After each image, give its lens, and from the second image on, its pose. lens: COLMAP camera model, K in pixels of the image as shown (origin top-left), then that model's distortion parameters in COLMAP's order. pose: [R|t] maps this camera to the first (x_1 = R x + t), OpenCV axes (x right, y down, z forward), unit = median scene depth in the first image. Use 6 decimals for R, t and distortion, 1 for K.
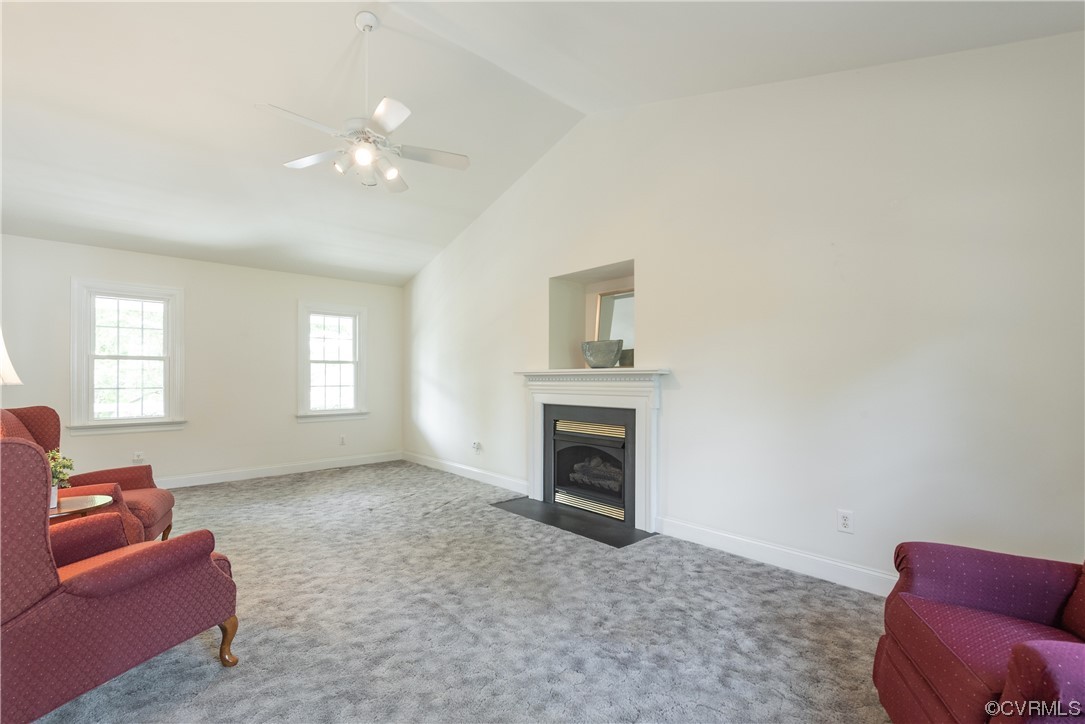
lens RADIAL K [[483.2, 0, 529.8], [0, 483.2, 378.2], [0, 0, 1]] dist [0.012622, -0.004268]
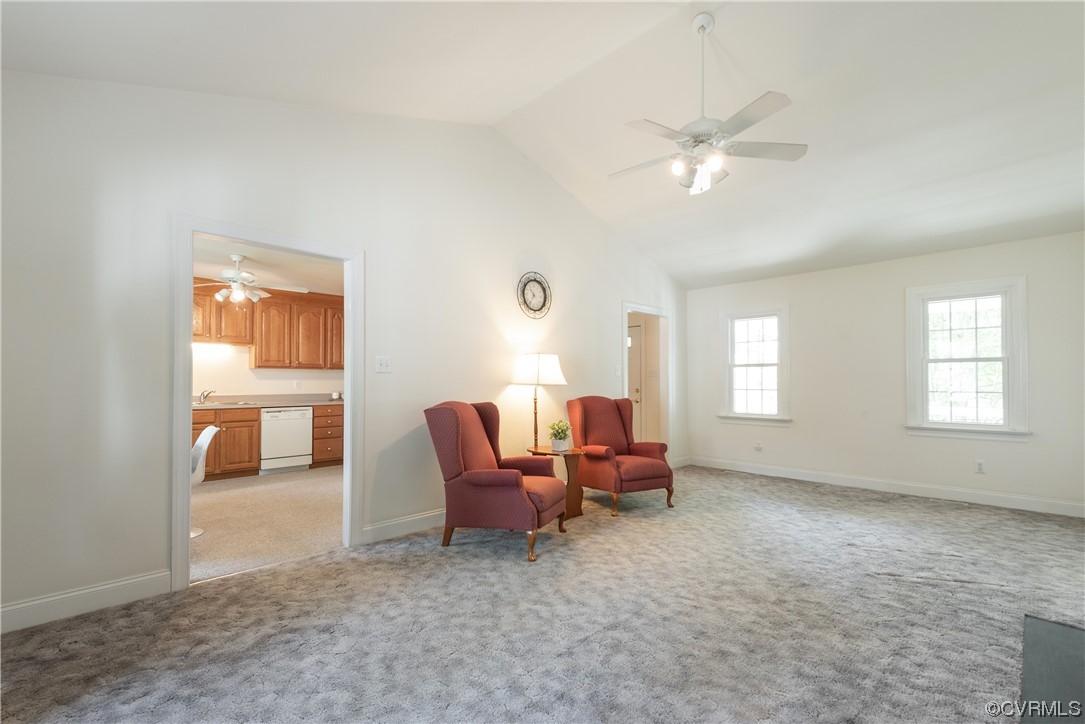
lens RADIAL K [[483.2, 0, 540.3], [0, 483.2, 378.4], [0, 0, 1]] dist [0.012622, -0.004268]
pose [[0.044587, -0.005225, -0.998992, 0.452859], [0.000378, 0.999986, -0.005214, -0.001803], [0.999005, -0.000145, 0.044588, 0.441528]]
